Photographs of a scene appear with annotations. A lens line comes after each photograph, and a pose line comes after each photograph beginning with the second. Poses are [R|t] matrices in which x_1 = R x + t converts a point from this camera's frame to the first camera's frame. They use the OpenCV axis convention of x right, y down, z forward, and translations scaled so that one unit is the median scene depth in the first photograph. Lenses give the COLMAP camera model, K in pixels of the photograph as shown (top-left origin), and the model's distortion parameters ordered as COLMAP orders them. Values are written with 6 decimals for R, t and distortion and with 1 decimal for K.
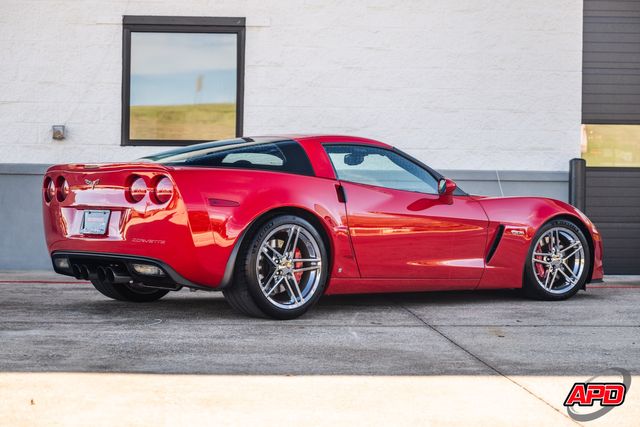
lens RADIAL K [[1314.4, 0, 319.9], [0, 1314.4, 214.3], [0, 0, 1]] dist [-0.019199, 0.199681]
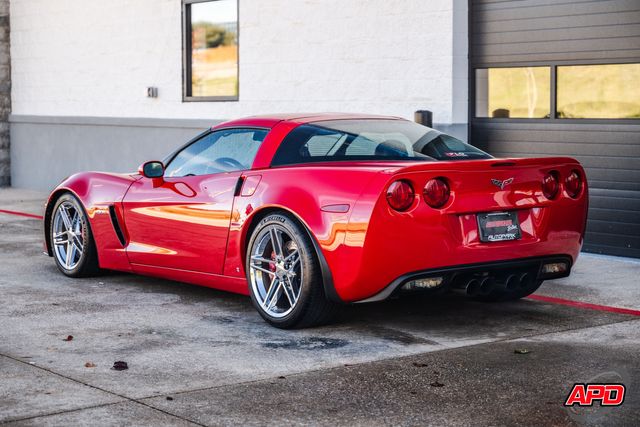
lens RADIAL K [[1325.8, 0, 303.8], [0, 1325.8, 213.8], [0, 0, 1]] dist [0.021754, -0.132784]
pose [[0.548861, 0.059743, -0.833776, 1.315087], [0.012737, 0.996729, 0.079803, -0.065870], [0.835817, -0.054420, 0.546305, 0.621190]]
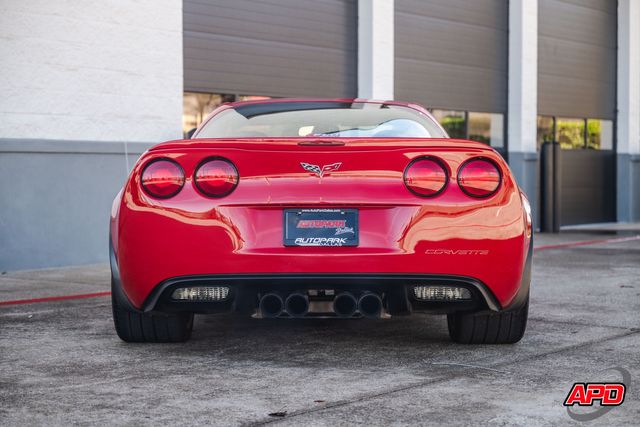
lens RADIAL K [[1256.5, 0, 317.5], [0, 1256.5, 228.2], [0, 0, 1]] dist [0.007537, 0.070695]
pose [[0.654198, -0.045158, 0.754974, -0.584119], [0.012989, 0.998740, 0.048483, -0.021910], [-0.756212, -0.021911, 0.653960, 0.532021]]
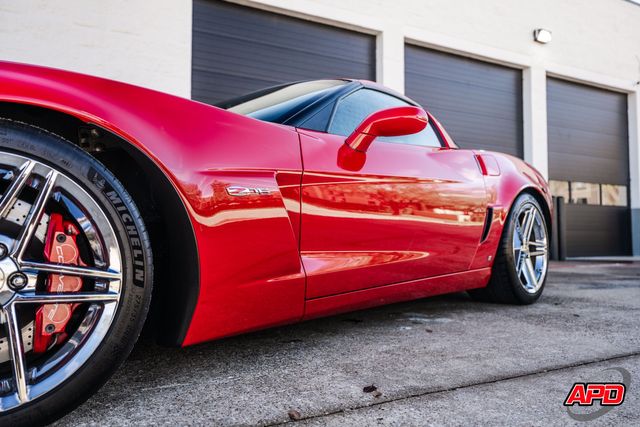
lens RADIAL K [[496.8, 0, 319.0], [0, 496.8, 212.8], [0, 0, 1]] dist [-0.001805, 0.001410]
pose [[0.910424, 0.013423, 0.413459, 0.169298], [0.009511, 0.998530, -0.053360, 0.031123], [-0.413568, 0.052513, 0.908958, 0.754177]]
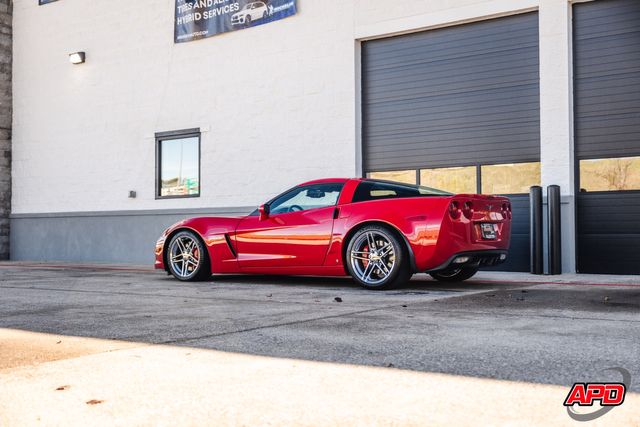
lens RADIAL K [[797.0, 0, 322.5], [0, 797.0, 216.1], [0, 0, 1]] dist [-0.003317, -0.013970]
pose [[0.778316, -0.029515, -0.627178, 1.127783], [0.015769, 0.999498, -0.027468, 0.013077], [0.627674, 0.011489, 0.778391, 0.337705]]
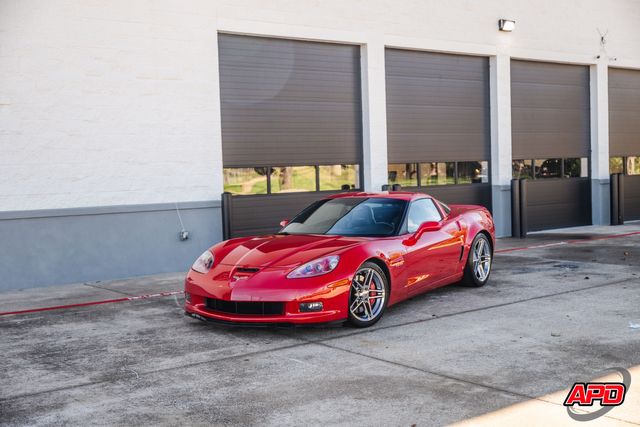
lens RADIAL K [[797.0, 0, 322.5], [0, 797.0, 216.1], [0, 0, 1]] dist [-0.003317, -0.013970]
pose [[0.831111, -0.068027, 0.551929, -0.328236], [0.046142, 0.997503, 0.053464, -0.085665], [-0.554188, -0.018967, 0.832175, 0.228922]]
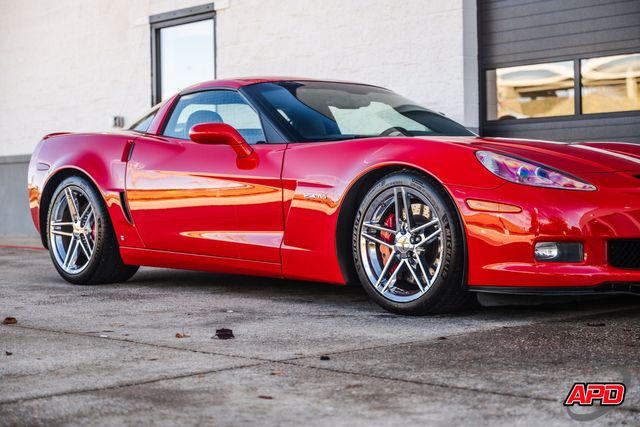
lens RADIAL K [[1204.9, 0, 319.7], [0, 1204.9, 215.1], [0, 0, 1]] dist [0.013782, 0.007342]
pose [[0.634878, -0.004185, -0.772601, 1.086632], [0.024991, 0.999573, 0.015122, 0.014675], [0.772208, -0.028908, 0.634711, 0.636717]]
